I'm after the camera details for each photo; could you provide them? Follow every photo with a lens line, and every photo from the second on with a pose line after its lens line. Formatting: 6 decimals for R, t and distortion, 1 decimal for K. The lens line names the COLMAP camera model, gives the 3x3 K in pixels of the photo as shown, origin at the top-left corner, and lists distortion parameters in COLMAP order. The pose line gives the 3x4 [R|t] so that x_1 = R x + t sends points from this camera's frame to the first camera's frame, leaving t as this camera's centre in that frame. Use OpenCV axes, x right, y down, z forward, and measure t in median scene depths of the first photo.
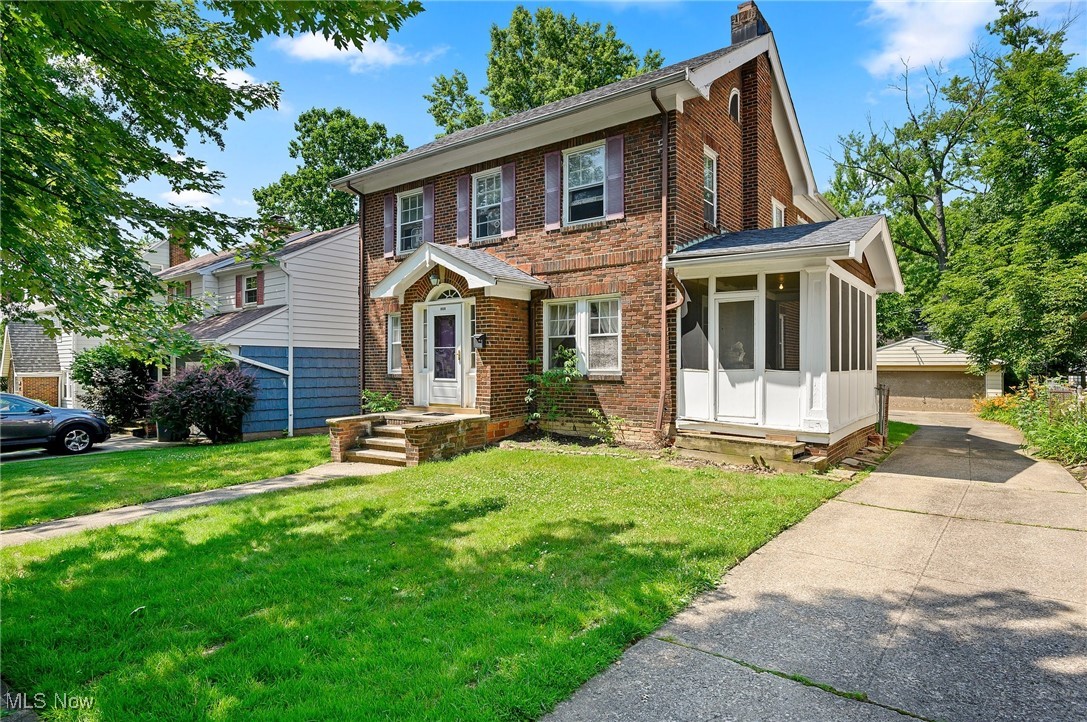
lens RADIAL K [[622.6, 0, 544.3], [0, 622.6, 363.5], [0, 0, 1]] dist [-0.002297, -0.000875]
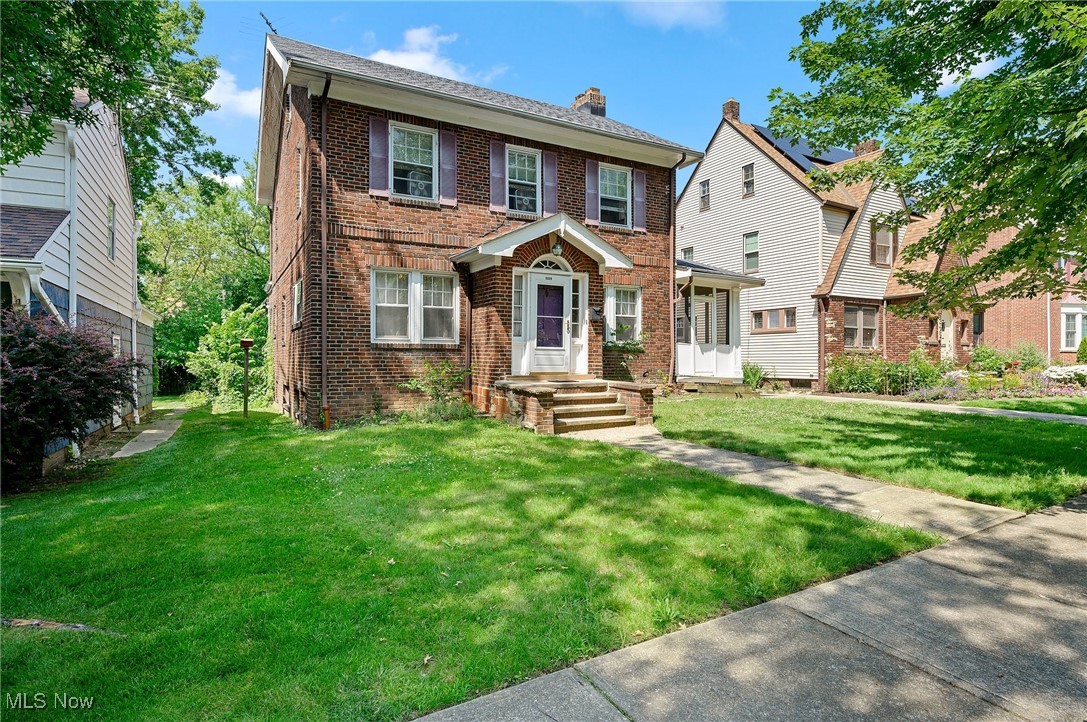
lens RADIAL K [[560.2, 0, 542.3], [0, 560.2, 355.9], [0, 0, 1]] dist [-0.000967, 0.000003]
pose [[0.413923, 0.004031, 0.910303, -1.014557], [-0.010934, 0.999940, 0.000544, 0.038692], [-0.910246, -0.010178, 0.413942, 0.641254]]
